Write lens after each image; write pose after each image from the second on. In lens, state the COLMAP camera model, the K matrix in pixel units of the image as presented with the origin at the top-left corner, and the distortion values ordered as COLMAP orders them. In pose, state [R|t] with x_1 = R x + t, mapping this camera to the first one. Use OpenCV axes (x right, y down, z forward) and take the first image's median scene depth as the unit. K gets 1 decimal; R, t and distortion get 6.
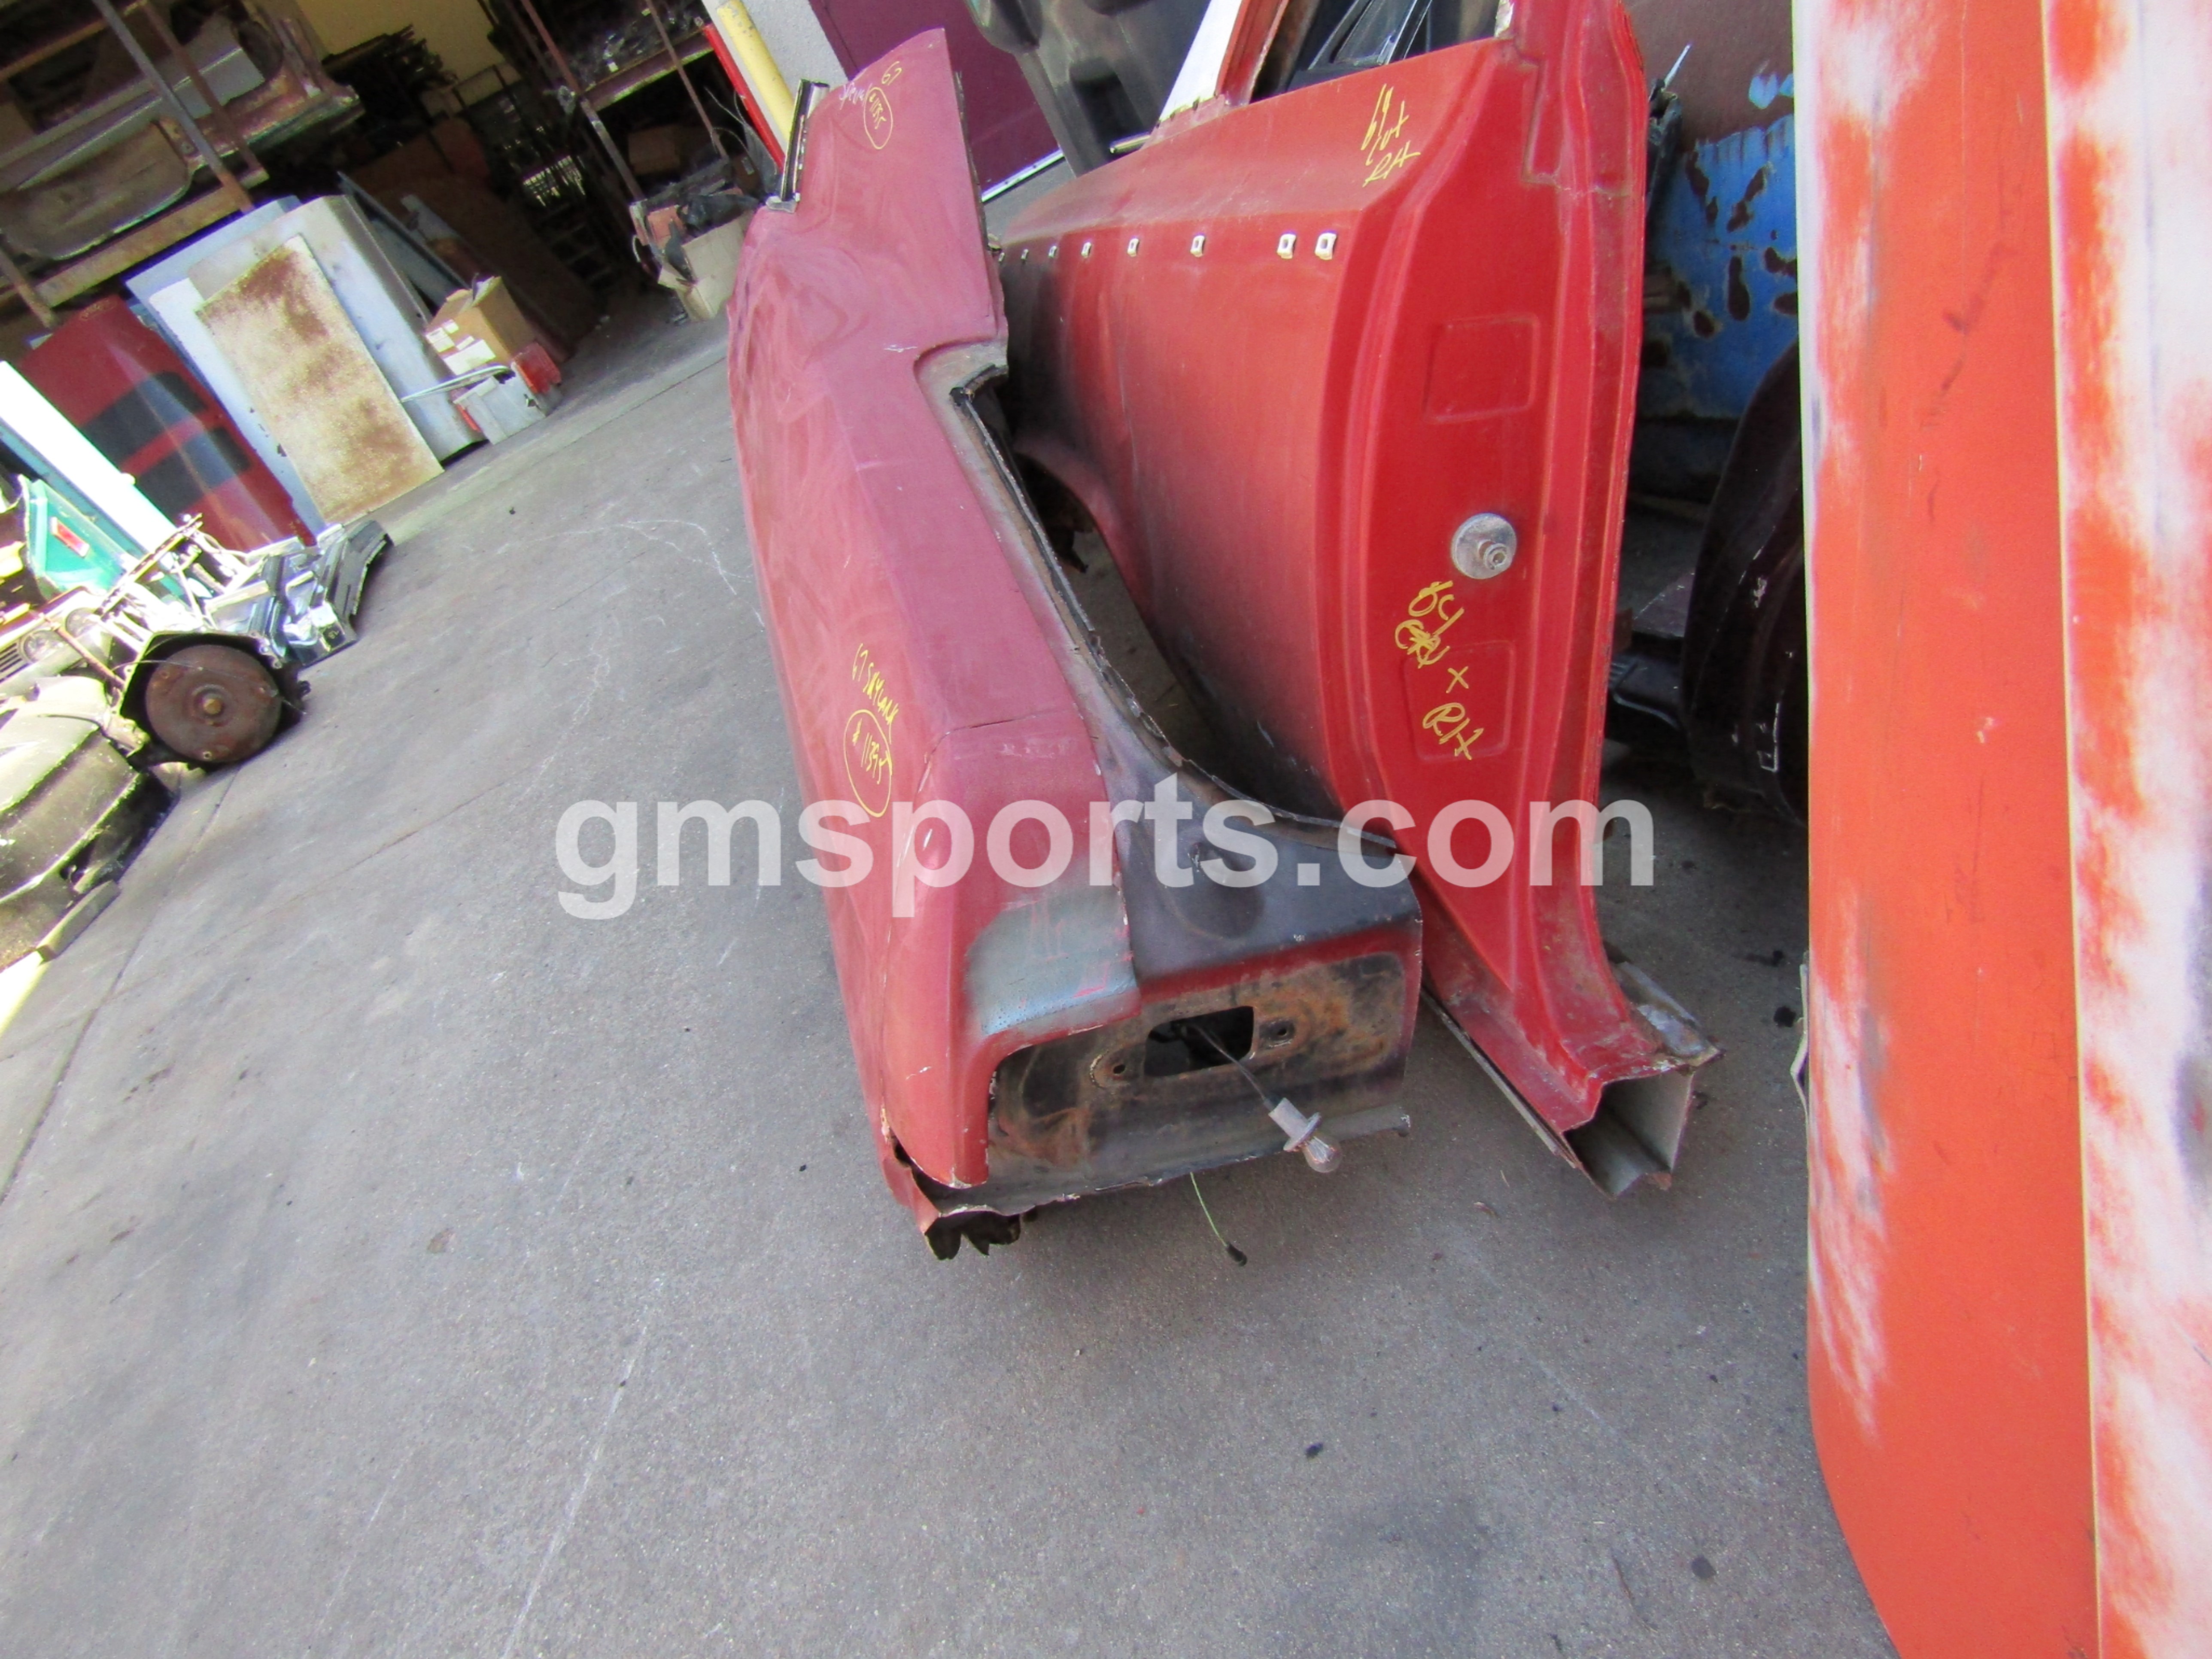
lens RADIAL K [[1563.1, 0, 1092.0], [0, 1563.1, 867.1], [0, 0, 1]] dist [0.084415, -0.121724]
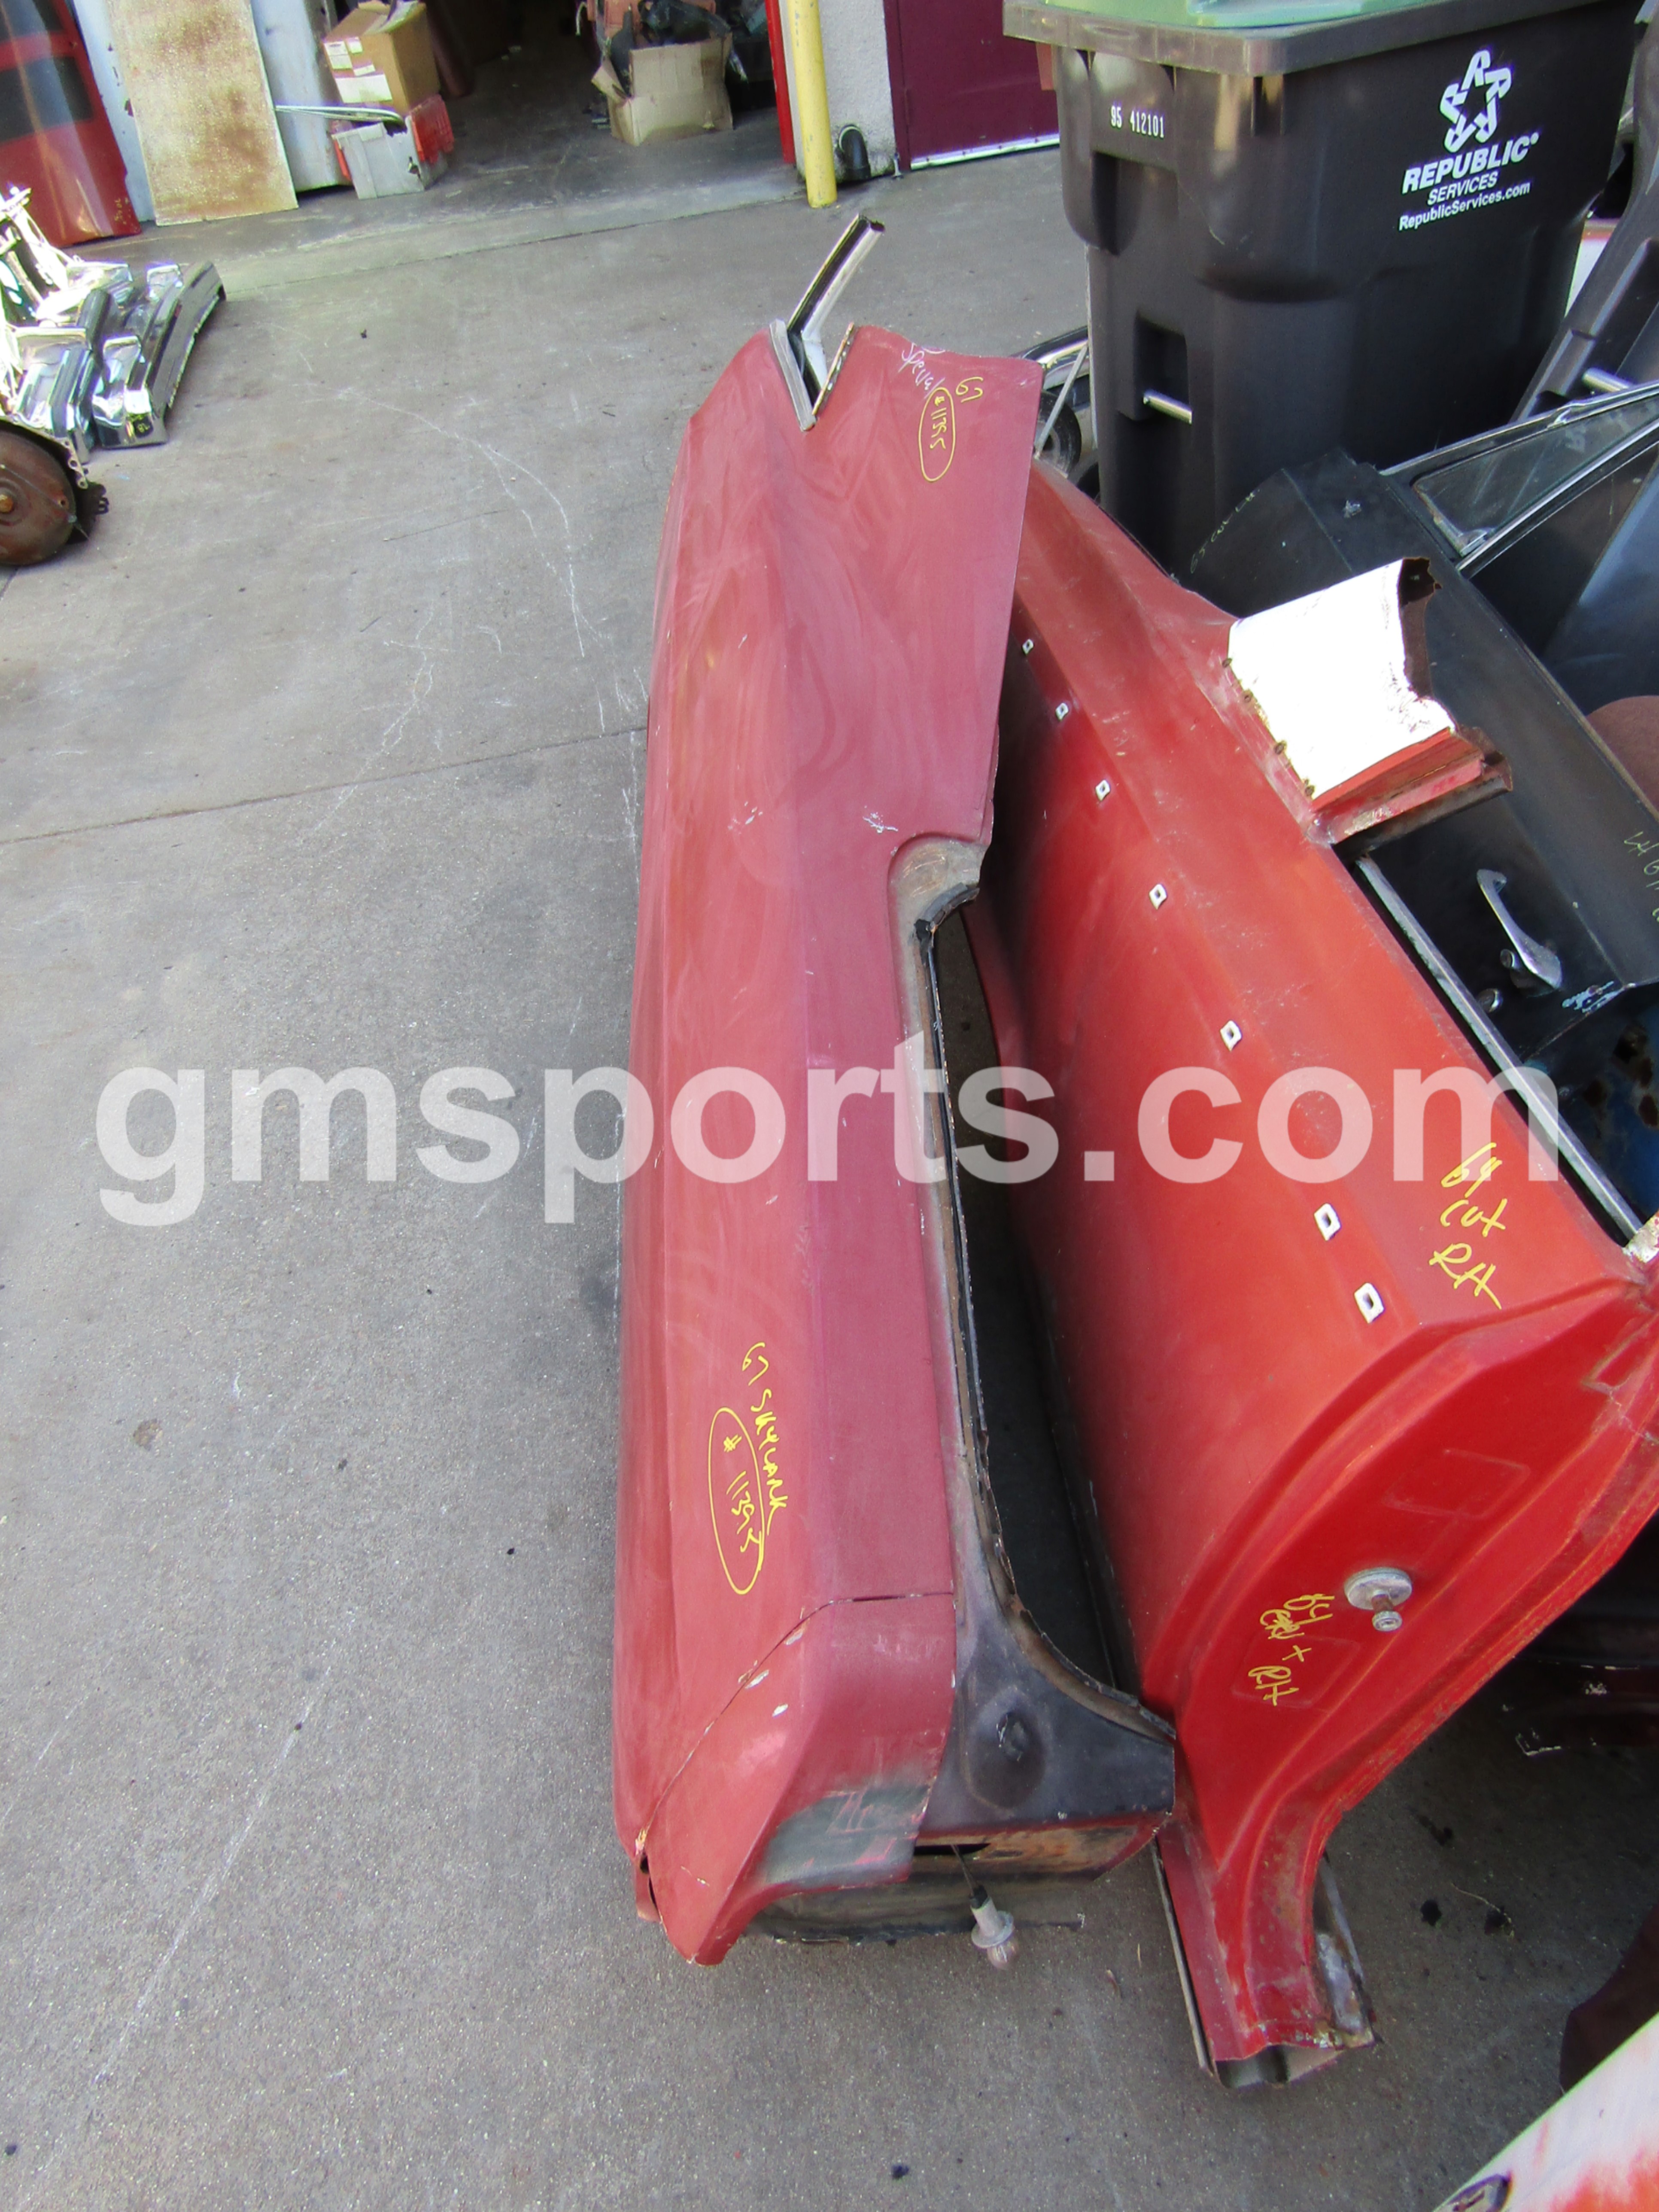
lens RADIAL K [[1566.0, 0, 833.7], [0, 1566.0, 1125.1], [0, 0, 1]] dist [0.015252, -0.032766]
pose [[0.933912, 0.343147, 0.100293, -0.181630], [-0.356952, 0.910605, 0.208288, -0.353170], [-0.019854, -0.230323, 0.972912, 0.045158]]
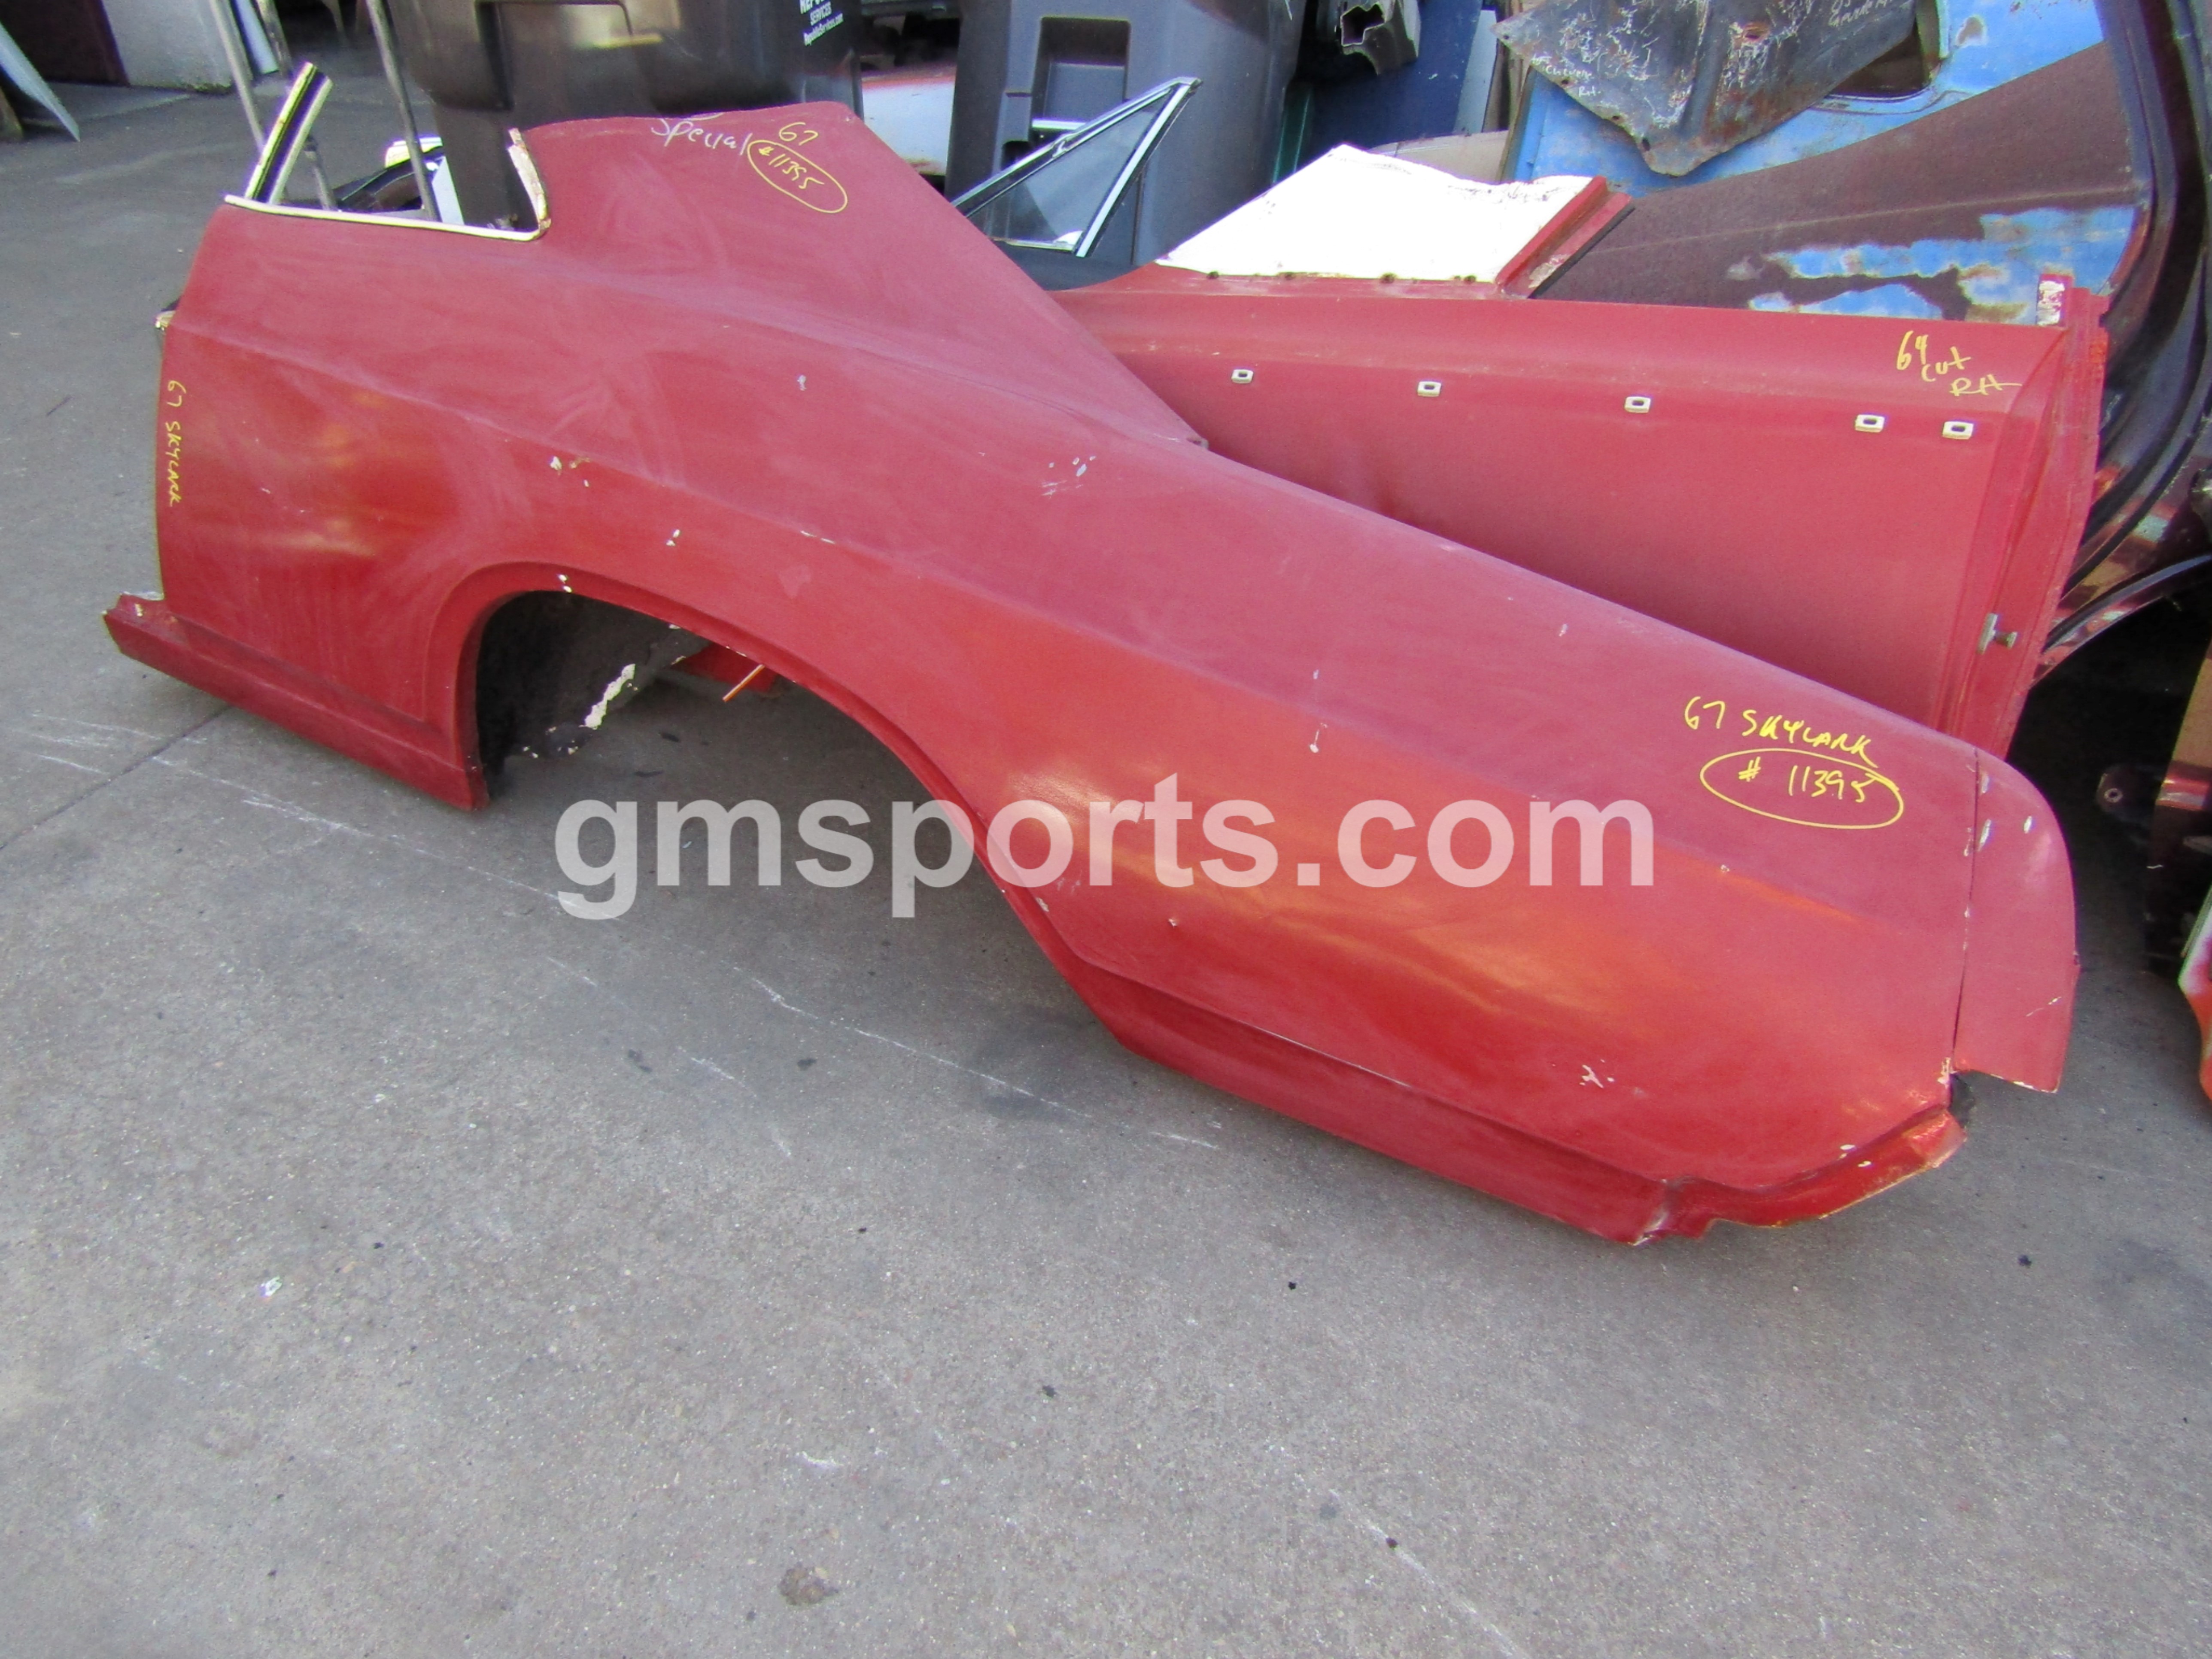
lens RADIAL K [[1574.4, 0, 1107.1], [0, 1574.4, 832.7], [0, 0, 1]] dist [-0.009472, 0.003027]
pose [[0.611844, -0.041450, 0.789891, -0.946122], [0.153159, 0.985935, -0.066899, -0.024075], [-0.776008, 0.161910, 0.609587, 0.470201]]
